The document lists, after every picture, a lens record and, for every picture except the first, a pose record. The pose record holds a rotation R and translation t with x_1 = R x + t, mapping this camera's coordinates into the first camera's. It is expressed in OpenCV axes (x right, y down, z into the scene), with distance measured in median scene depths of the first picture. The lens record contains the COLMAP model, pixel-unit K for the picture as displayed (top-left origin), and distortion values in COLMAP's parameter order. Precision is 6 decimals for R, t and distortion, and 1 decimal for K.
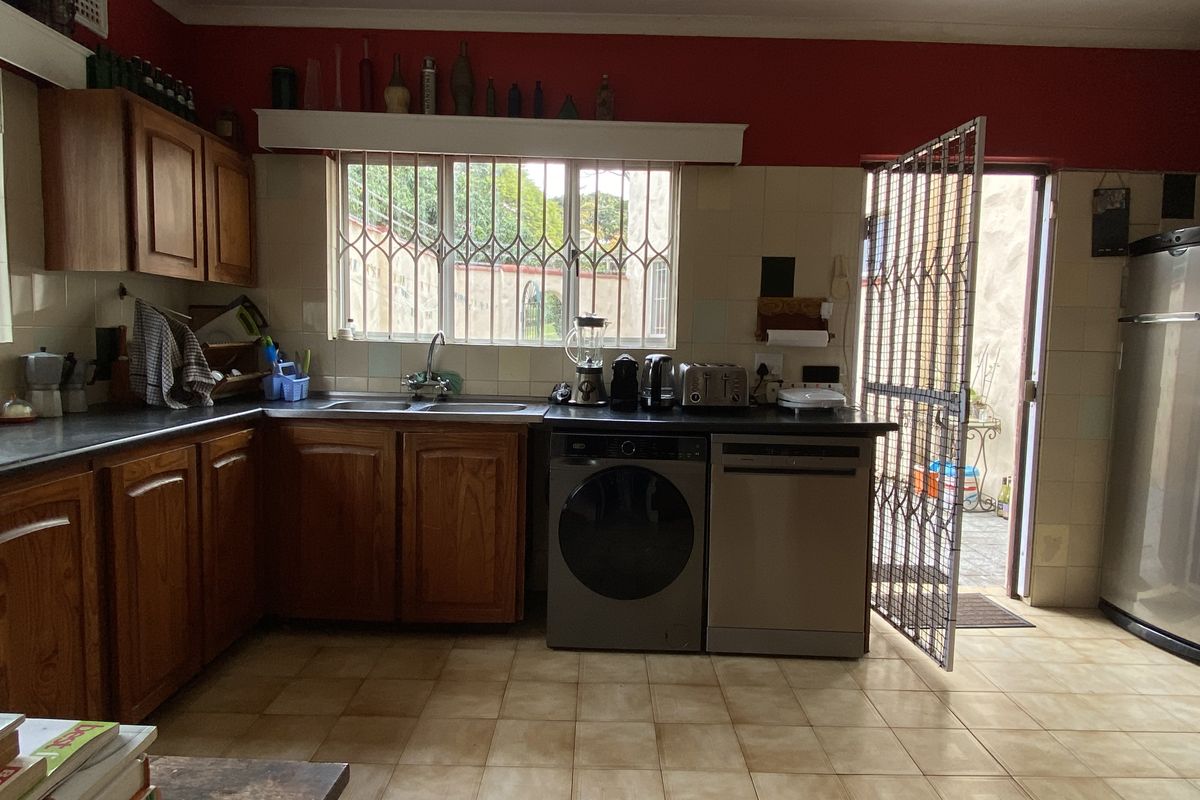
lens RADIAL K [[717.4, 0, 604.6], [0, 717.4, 394.1], [0, 0, 1]] dist [0.037188, -0.045414]
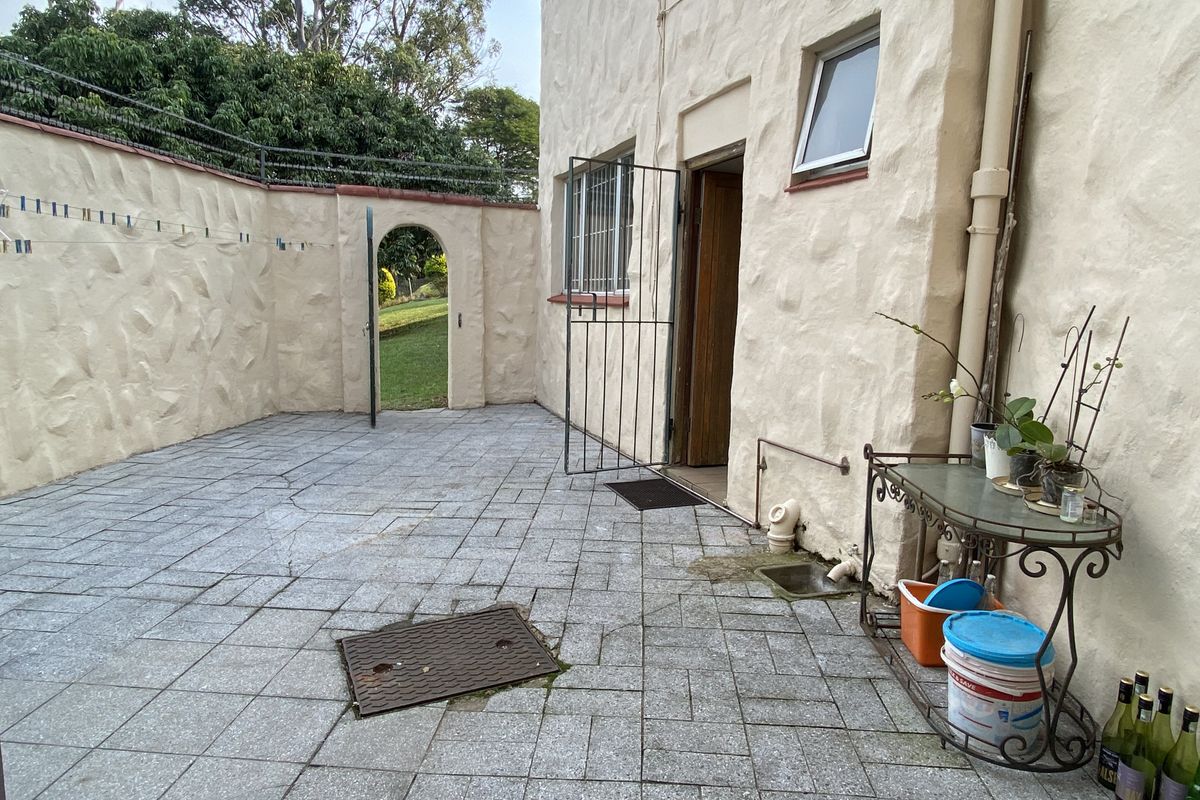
lens RADIAL K [[717.4, 0, 594.7], [0, 717.4, 402.7], [0, 0, 1]] dist [0.037188, -0.045414]
pose [[0.996889, 0.010528, -0.078109, 0.300836], [-0.004719, 0.997233, 0.074188, -0.046089], [0.078674, -0.073589, 0.994181, 0.600747]]
